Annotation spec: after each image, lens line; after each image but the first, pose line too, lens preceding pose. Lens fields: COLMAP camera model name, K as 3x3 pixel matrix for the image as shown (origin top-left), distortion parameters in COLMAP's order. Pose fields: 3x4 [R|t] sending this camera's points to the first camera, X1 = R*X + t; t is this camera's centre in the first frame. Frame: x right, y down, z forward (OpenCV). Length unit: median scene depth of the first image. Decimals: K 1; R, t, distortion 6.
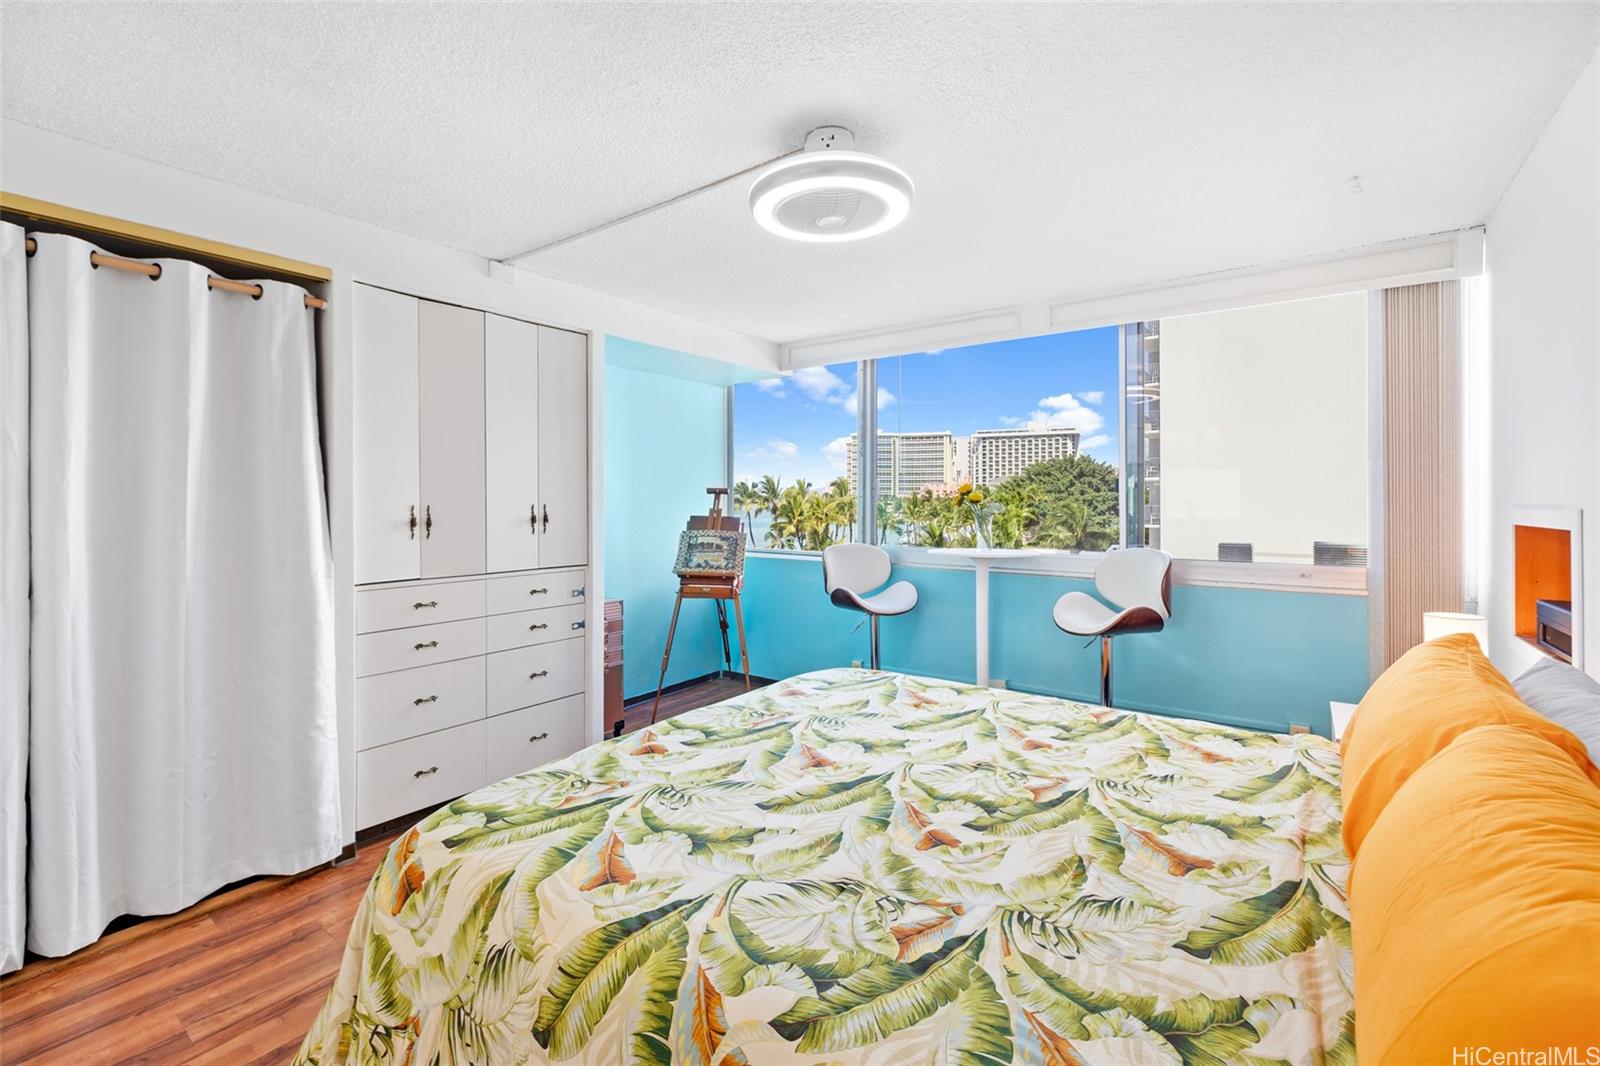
lens RADIAL K [[676.9, 0, 783.7], [0, 676.9, 499.2], [0, 0, 1]] dist [-0.001953, 0.000086]
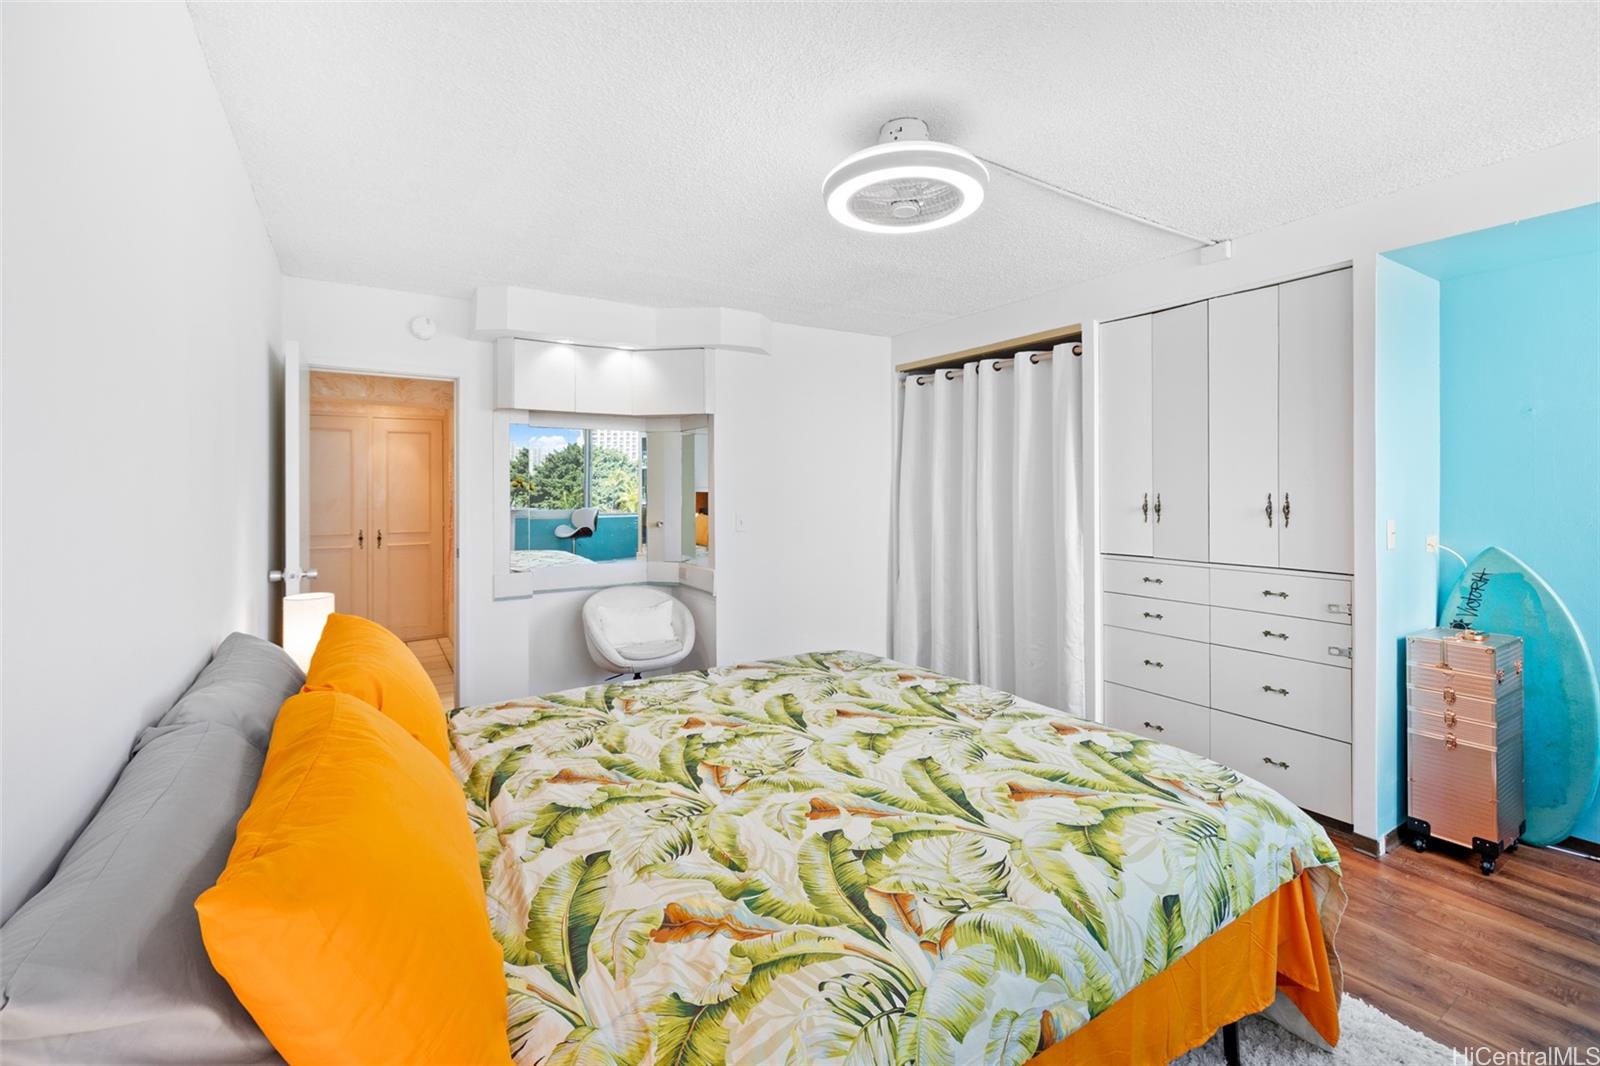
lens RADIAL K [[676.9, 0, 783.7], [0, 676.9, 499.2], [0, 0, 1]] dist [-0.001953, 0.000086]
pose [[-0.347718, 0.007078, -0.937573, 1.044020], [-0.003606, 0.999954, 0.008887, 0.015439], [0.937592, 0.006471, -0.347676, 1.116164]]
